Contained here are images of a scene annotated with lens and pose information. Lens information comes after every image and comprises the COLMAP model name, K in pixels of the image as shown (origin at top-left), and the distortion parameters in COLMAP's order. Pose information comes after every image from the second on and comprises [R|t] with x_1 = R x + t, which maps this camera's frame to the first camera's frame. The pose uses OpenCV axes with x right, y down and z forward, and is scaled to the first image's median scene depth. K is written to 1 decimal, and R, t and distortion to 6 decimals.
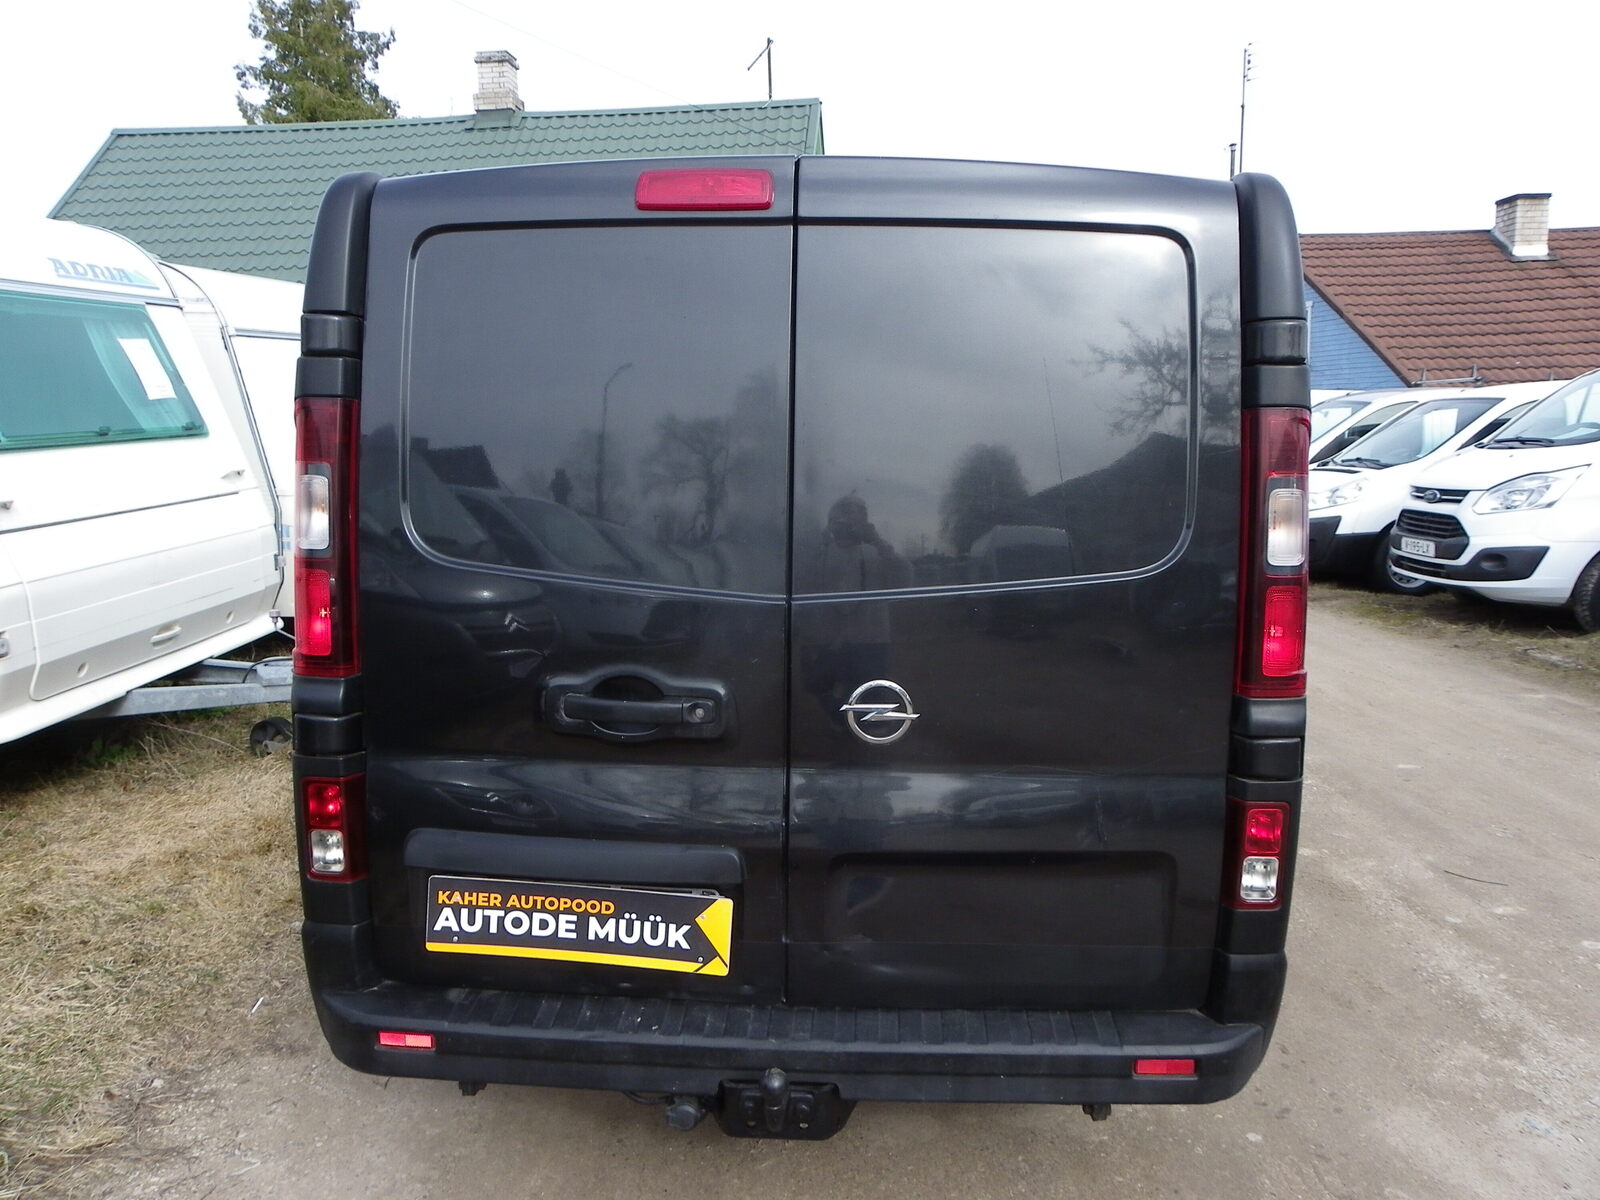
lens RADIAL K [[1201.7, 0, 813.8], [0, 1201.7, 598.6], [0, 0, 1]] dist [-0.034173, 0.032770]
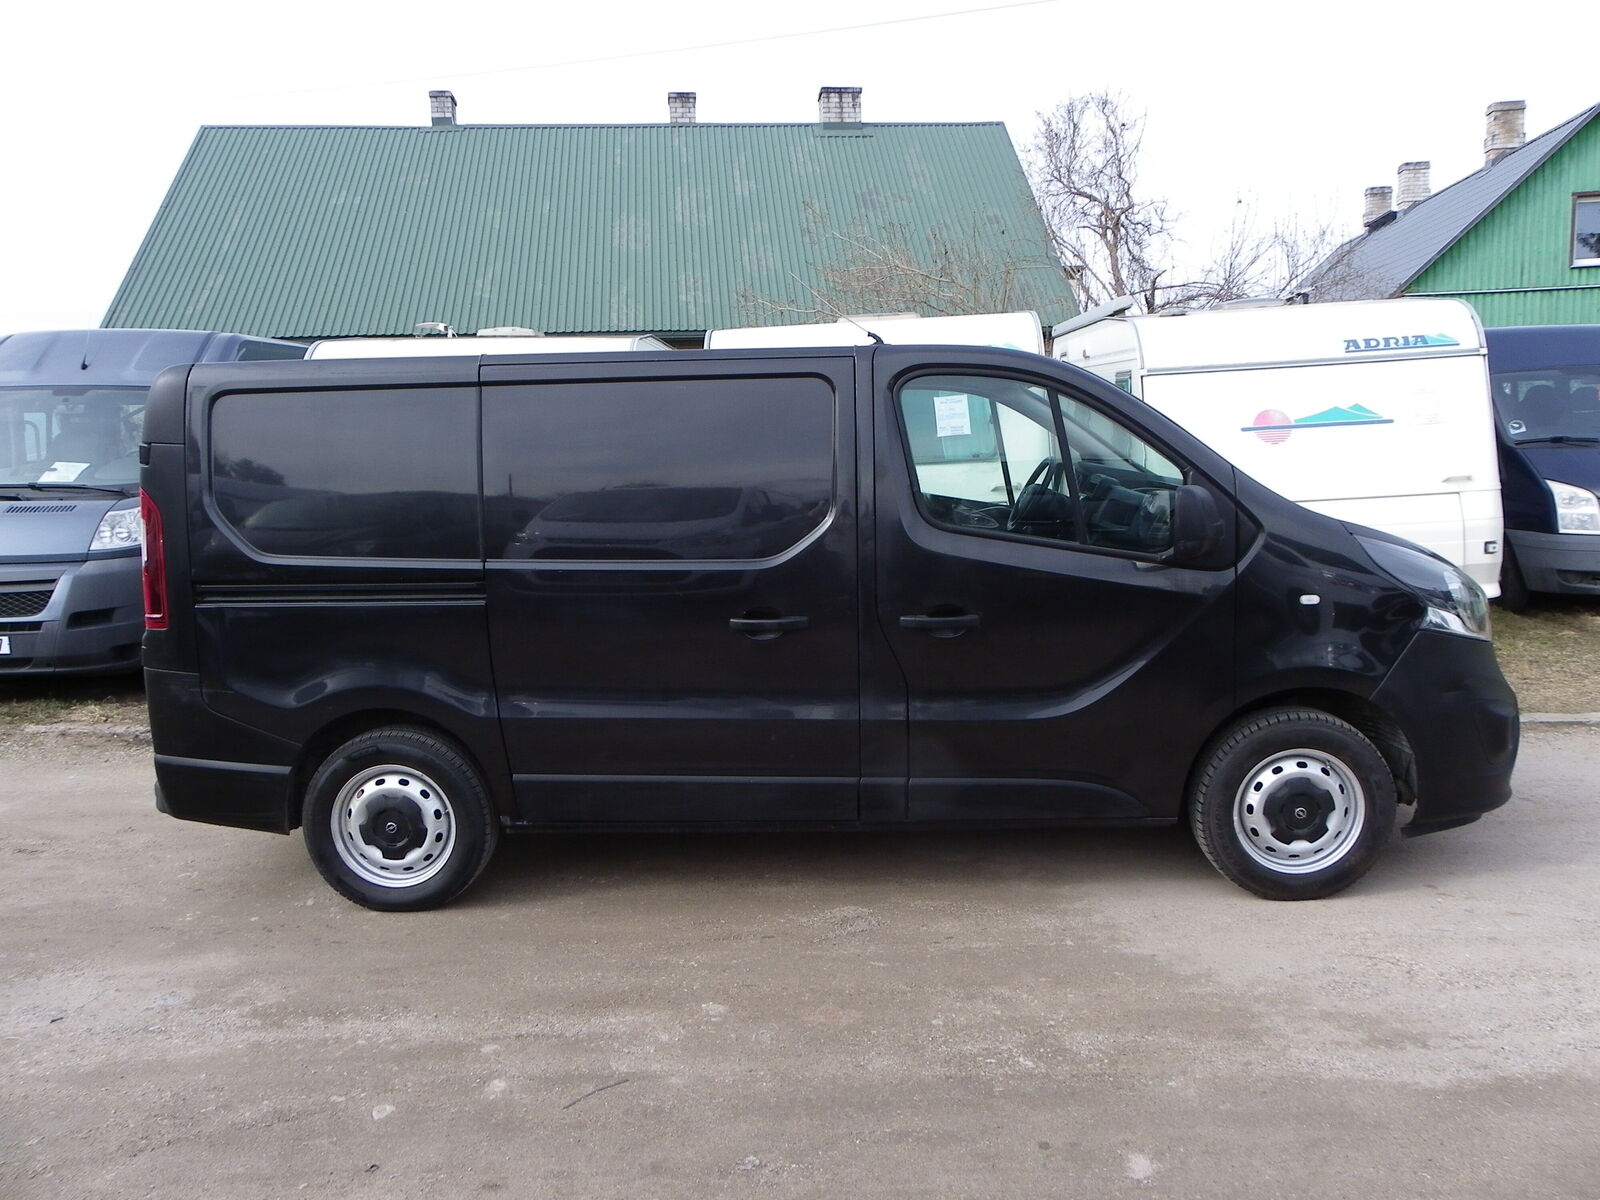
lens RADIAL K [[1201.7, 0, 813.8], [0, 1201.7, 598.6], [0, 0, 1]] dist [-0.034173, 0.032770]
pose [[0.015118, 0.135866, -0.990612, 2.333605], [-0.119662, 0.983851, 0.133112, -0.357223], [0.992700, 0.116526, 0.031132, 1.980922]]
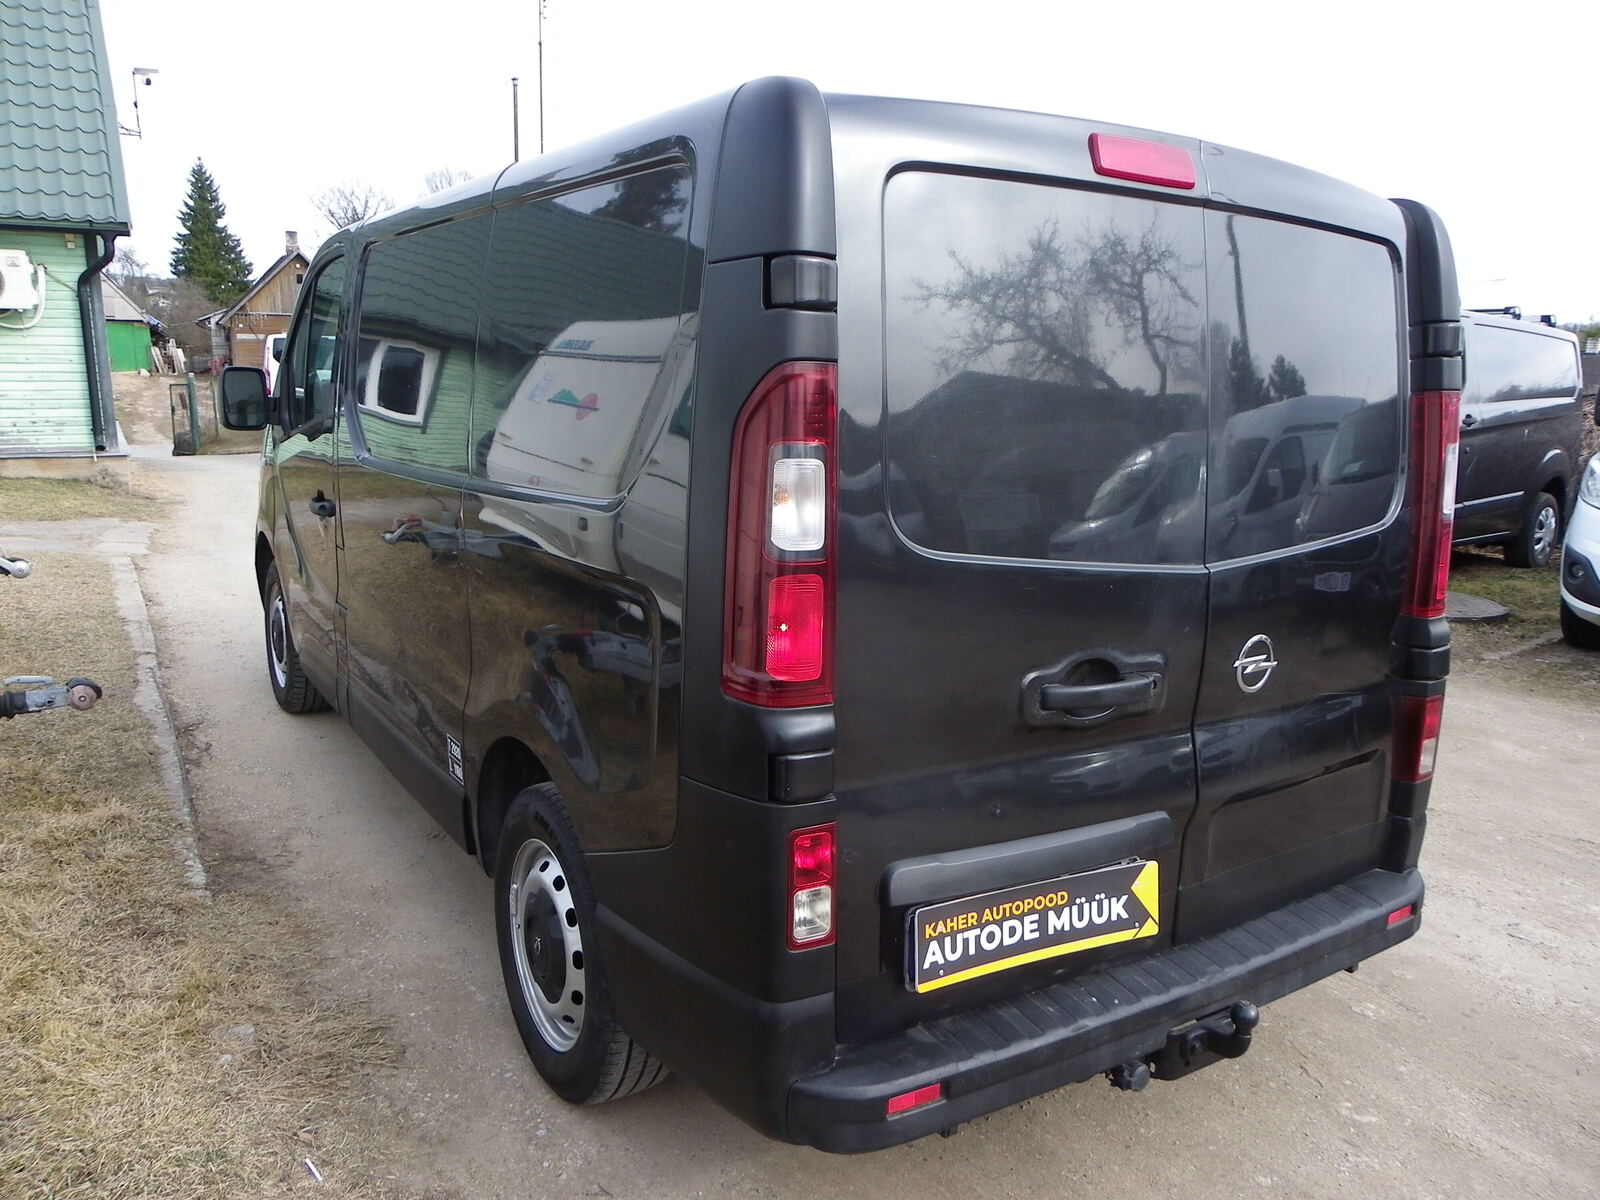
lens RADIAL K [[1201.7, 0, 813.8], [0, 1201.7, 598.6], [0, 0, 1]] dist [-0.034173, 0.032770]
pose [[0.808843, -0.089104, 0.581234, -0.875930], [0.056139, 0.995639, 0.074510, -0.067554], [-0.585338, -0.027637, 0.810318, 0.335002]]
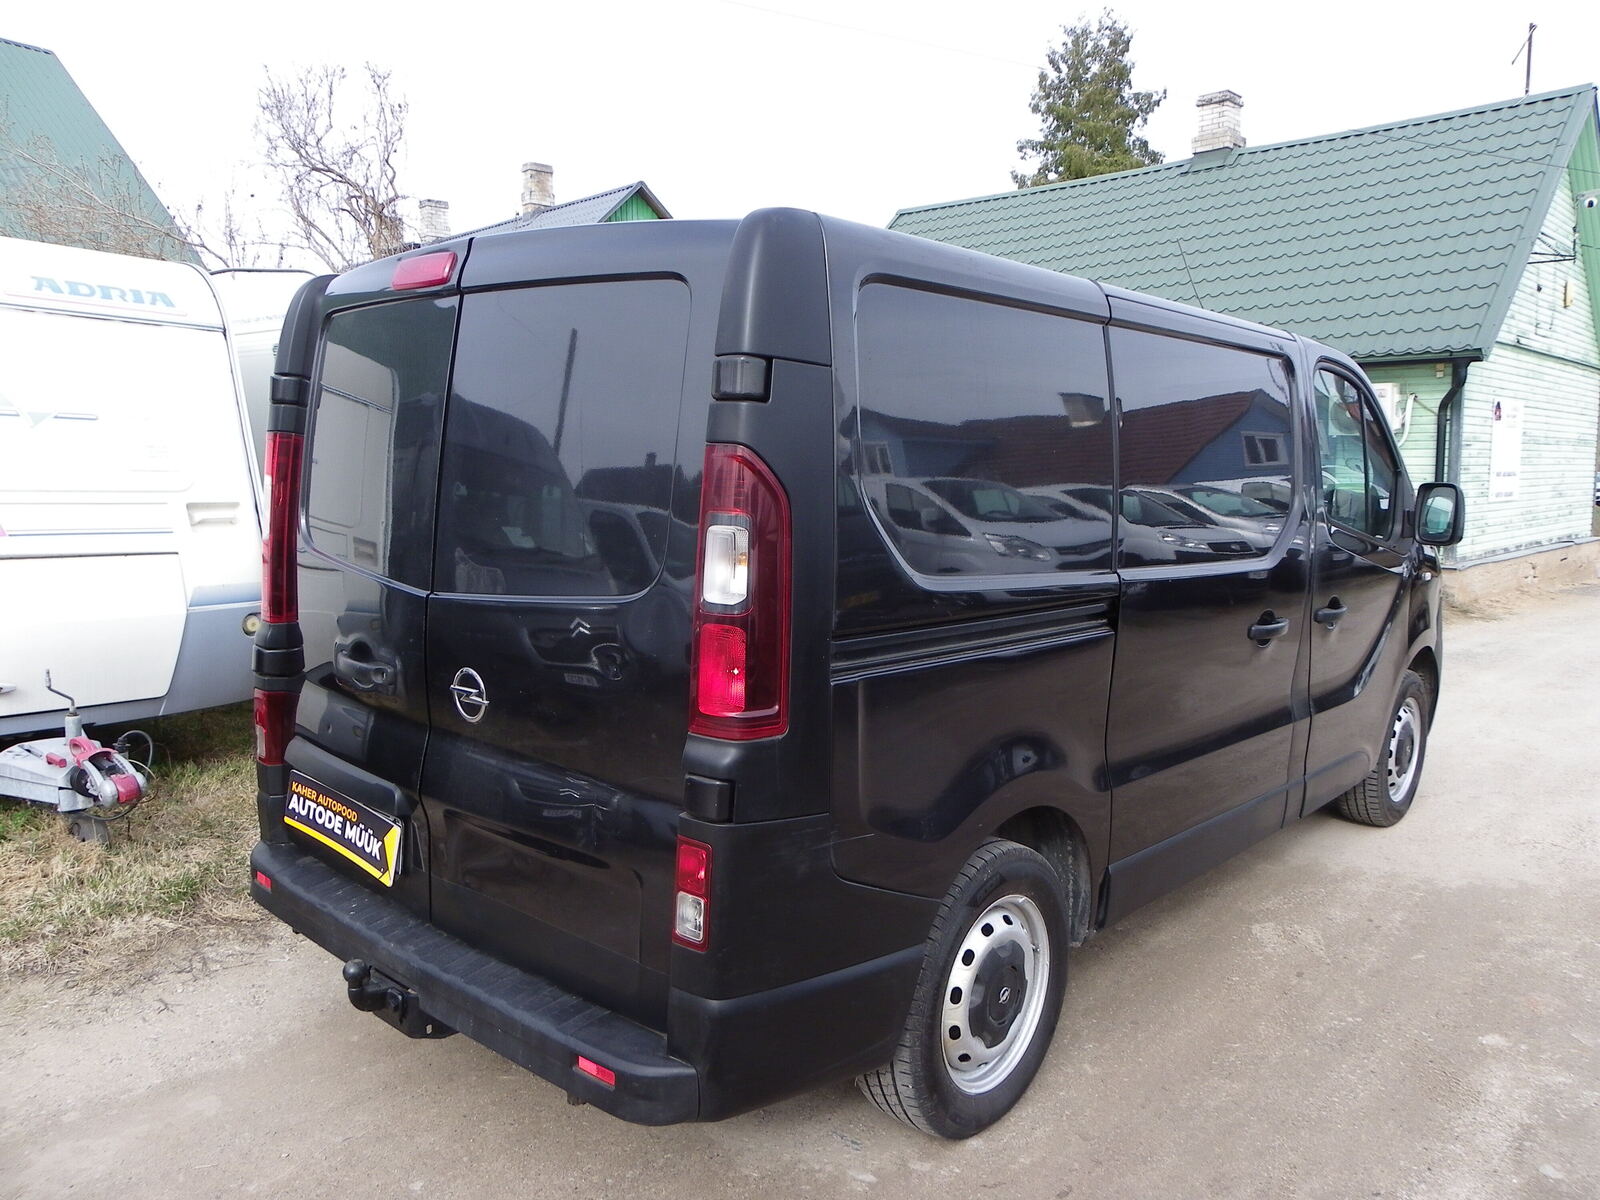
lens RADIAL K [[1201.7, 0, 813.8], [0, 1201.7, 598.6], [0, 0, 1]] dist [-0.034173, 0.032770]
pose [[0.782215, 0.088461, -0.616696, 1.011404], [-0.108298, 0.994105, 0.005233, -0.042538], [0.613523, 0.062694, 0.787184, 0.257109]]
